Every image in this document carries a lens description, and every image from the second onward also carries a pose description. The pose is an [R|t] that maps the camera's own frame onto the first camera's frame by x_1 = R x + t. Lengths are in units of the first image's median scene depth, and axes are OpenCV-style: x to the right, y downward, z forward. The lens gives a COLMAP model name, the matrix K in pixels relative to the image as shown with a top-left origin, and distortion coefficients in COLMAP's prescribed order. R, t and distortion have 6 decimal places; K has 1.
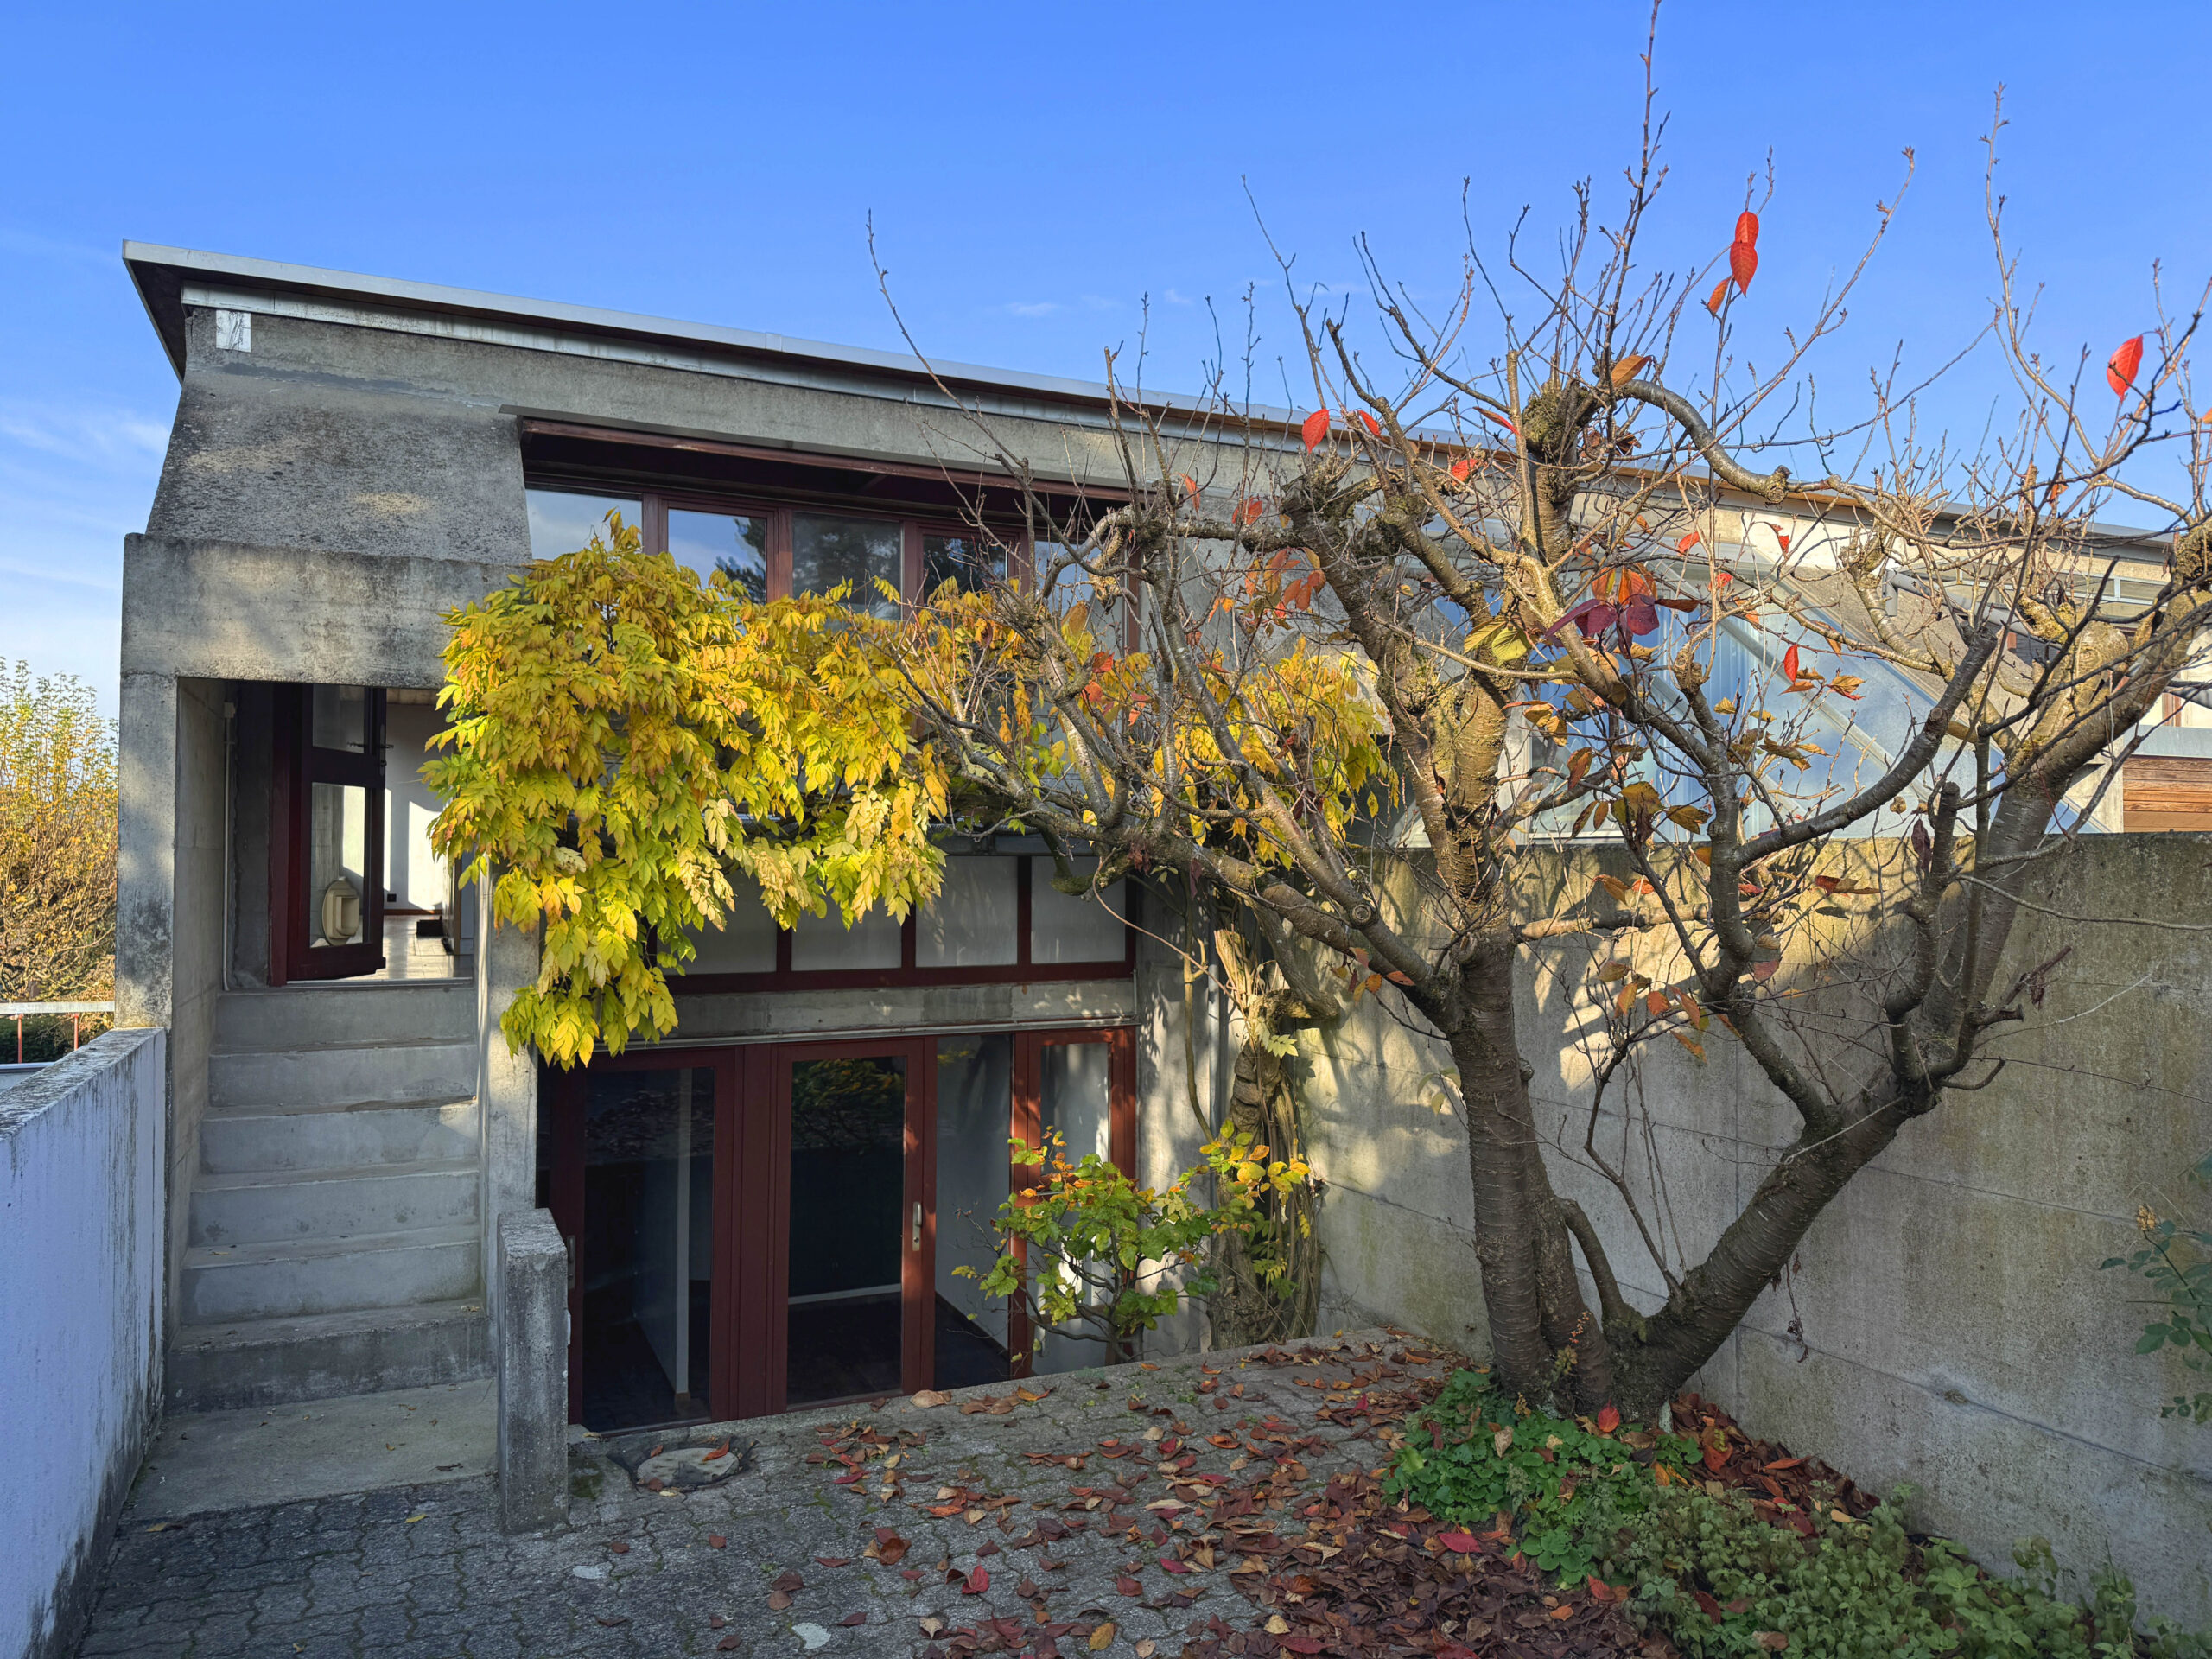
lens RADIAL K [[1556.1, 0, 1120.5], [0, 1556.1, 822.6], [0, 0, 1]] dist [0.050516, -0.054193]
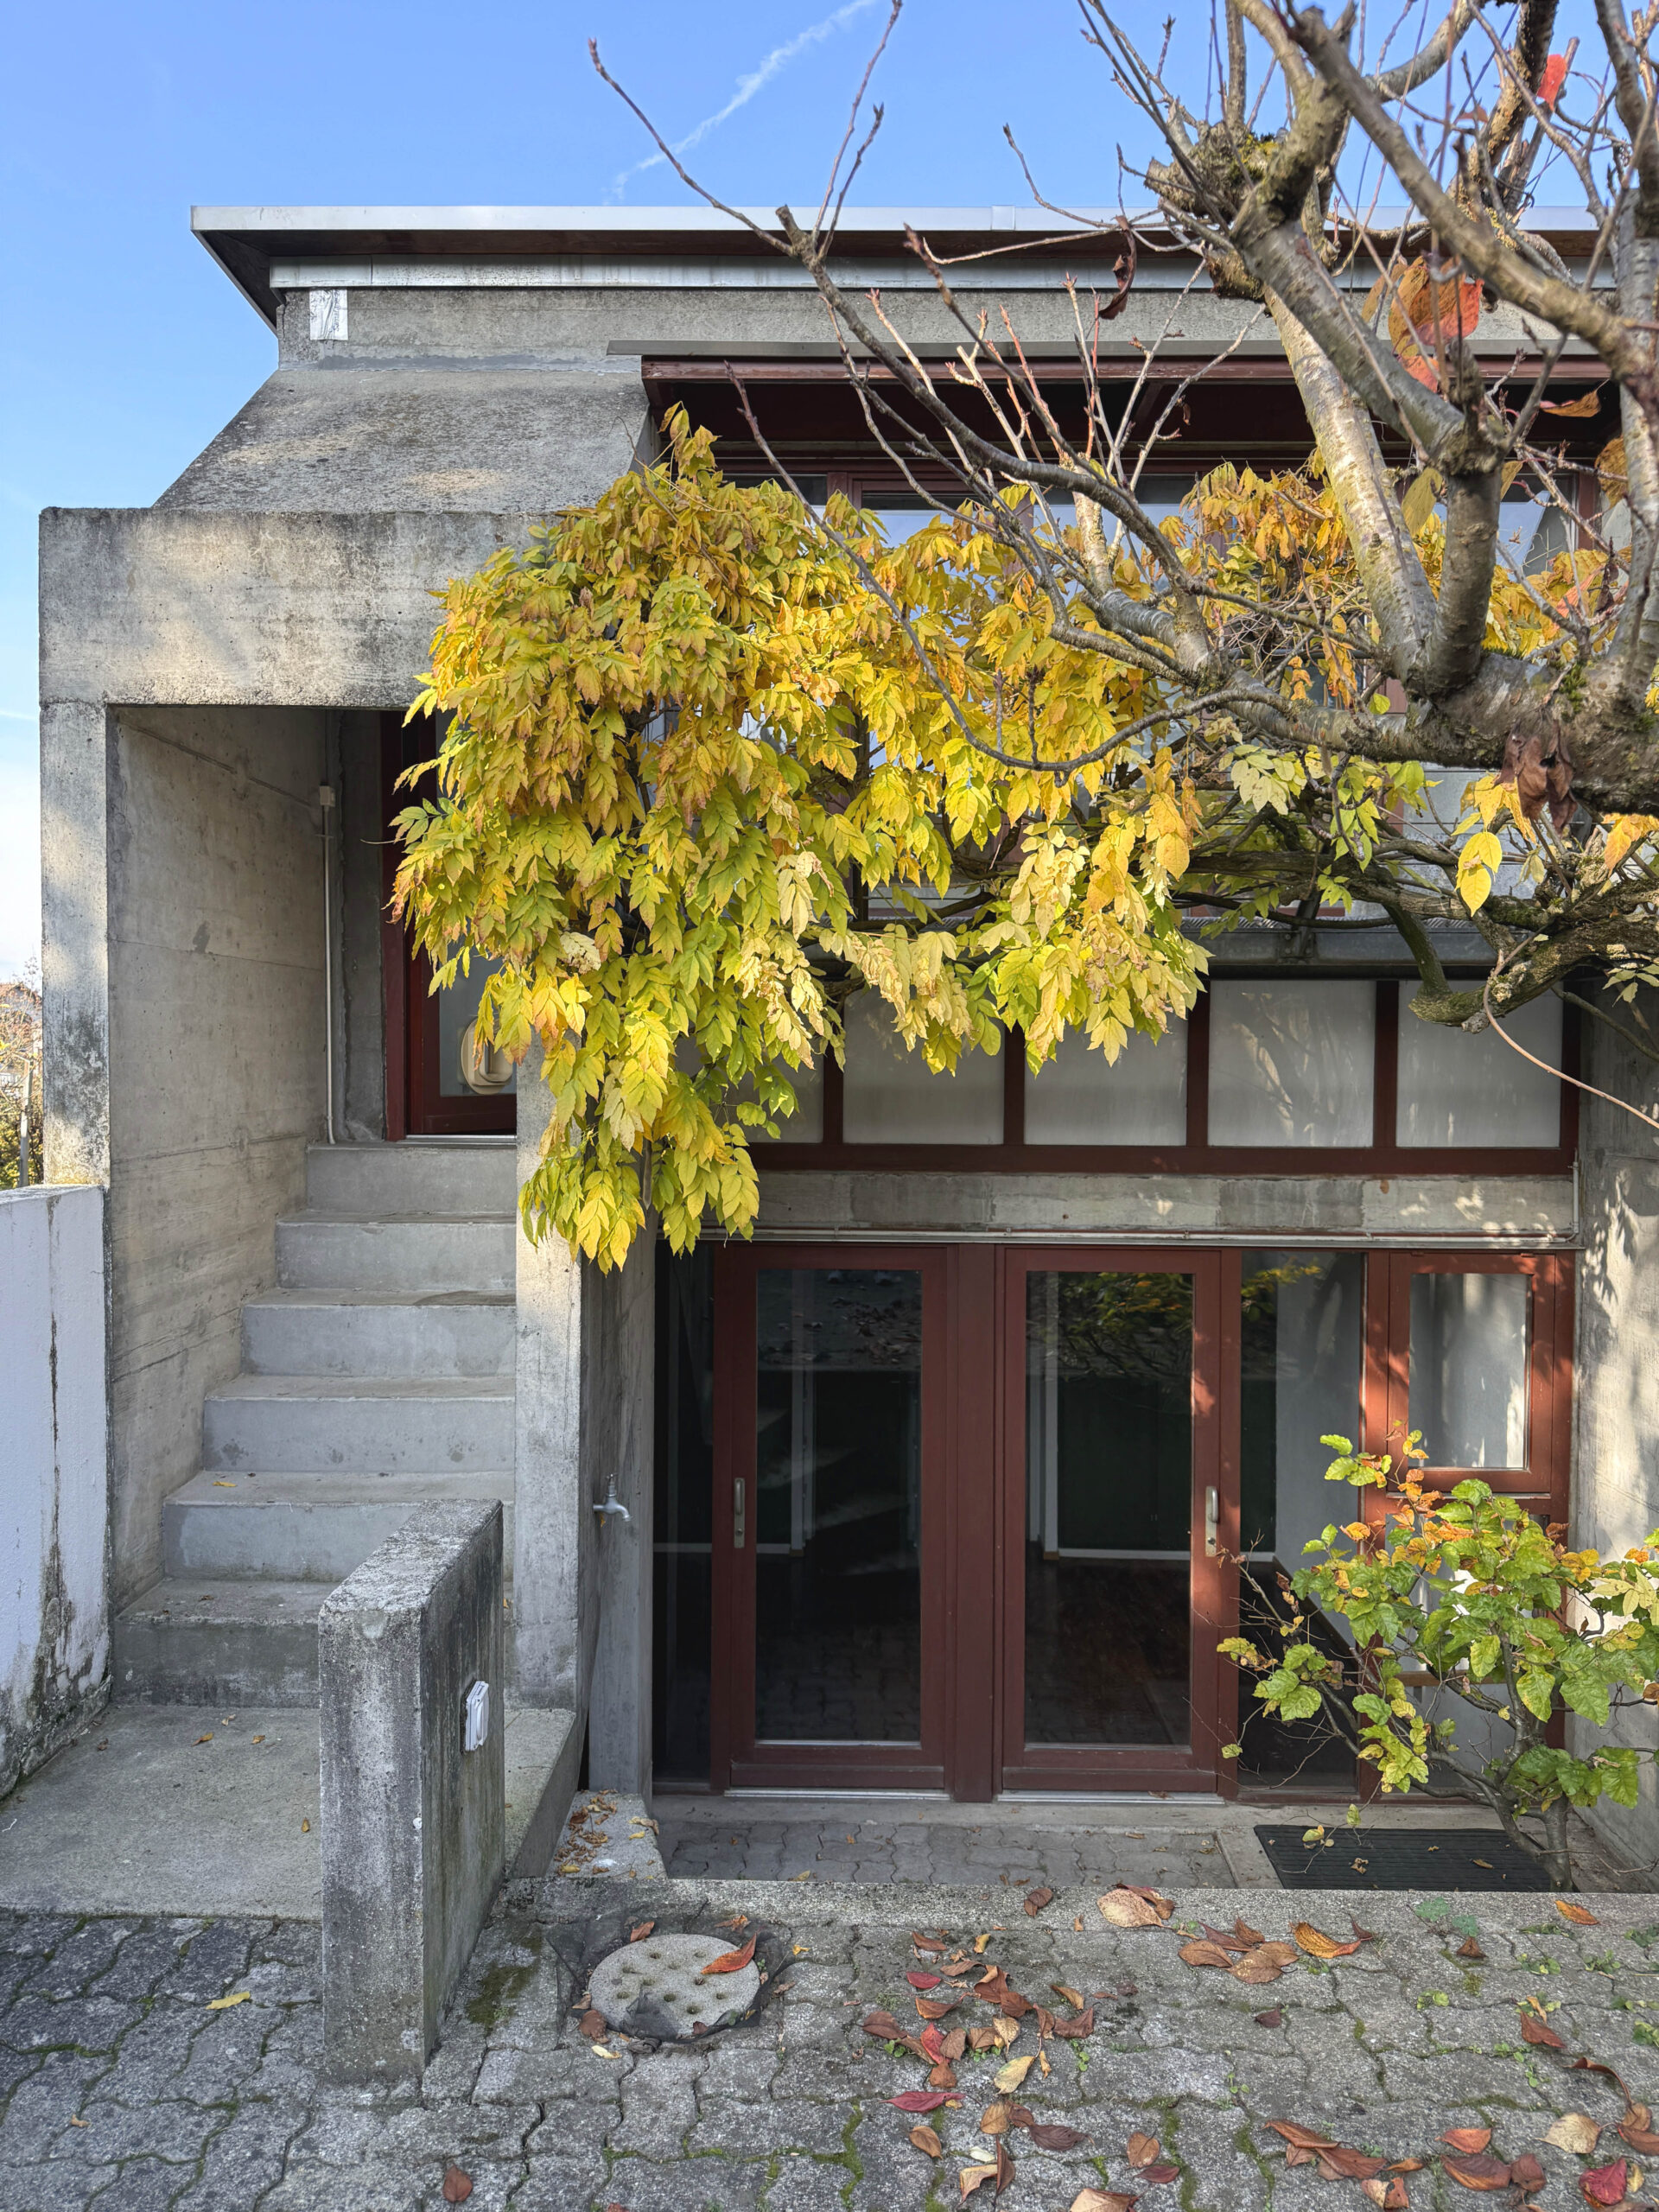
lens RADIAL K [[1556.1, 0, 832.5], [0, 1556.1, 1106.8], [0, 0, 1]] dist [0.050516, -0.054193]
pose [[0.902350, 0.019413, -0.430566, 0.016133], [0.007190, 0.998168, 0.060073, 0.047699], [0.430944, -0.057302, 0.900558, 0.449332]]
